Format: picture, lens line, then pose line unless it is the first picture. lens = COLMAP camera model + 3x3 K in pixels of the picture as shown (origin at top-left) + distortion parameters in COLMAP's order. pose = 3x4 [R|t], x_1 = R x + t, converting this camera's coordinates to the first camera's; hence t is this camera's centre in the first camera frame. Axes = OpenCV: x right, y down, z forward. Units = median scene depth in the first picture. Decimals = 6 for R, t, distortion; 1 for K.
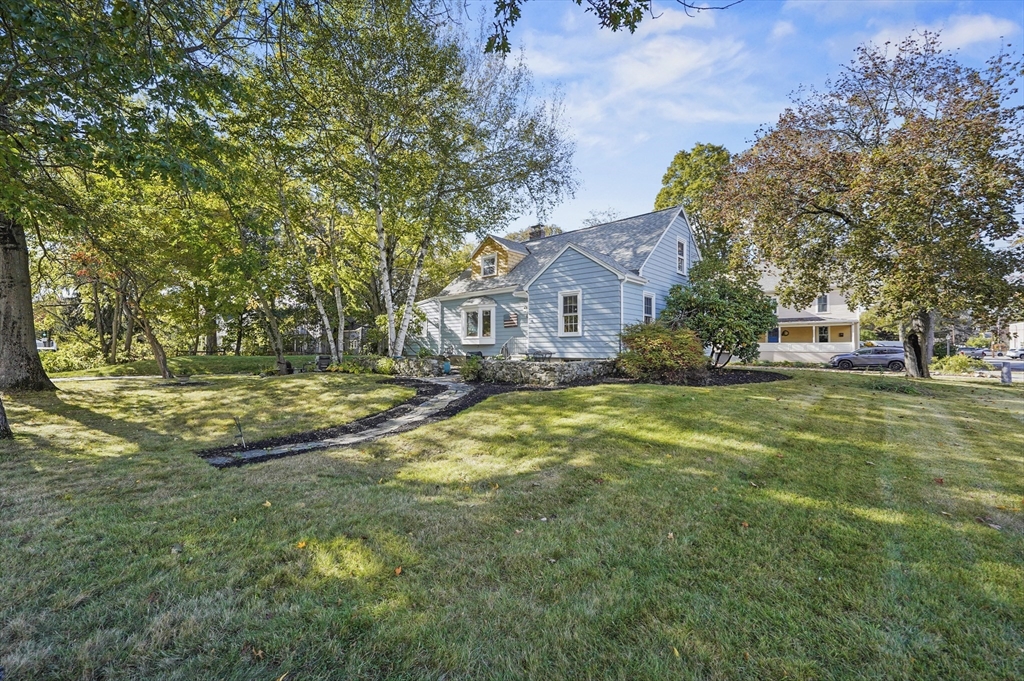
lens RADIAL K [[411.1, 0, 512.0], [0, 411.1, 340.5], [0, 0, 1]] dist [-0.001009, -0.000064]
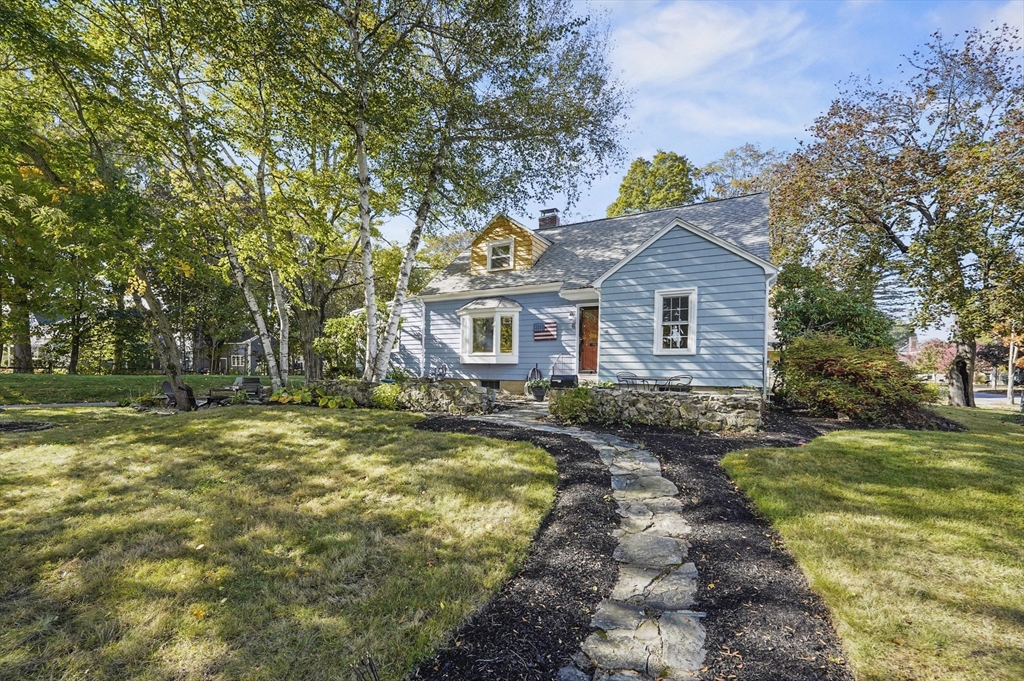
lens RADIAL K [[430.4, 0, 511.1], [0, 430.4, 382.0], [0, 0, 1]] dist [-0.004502, -0.000238]
pose [[0.973262, 0.007305, 0.229583, -0.221915], [-0.018545, 0.998730, 0.046839, 0.005681], [-0.228950, -0.049844, 0.972161, 0.258349]]
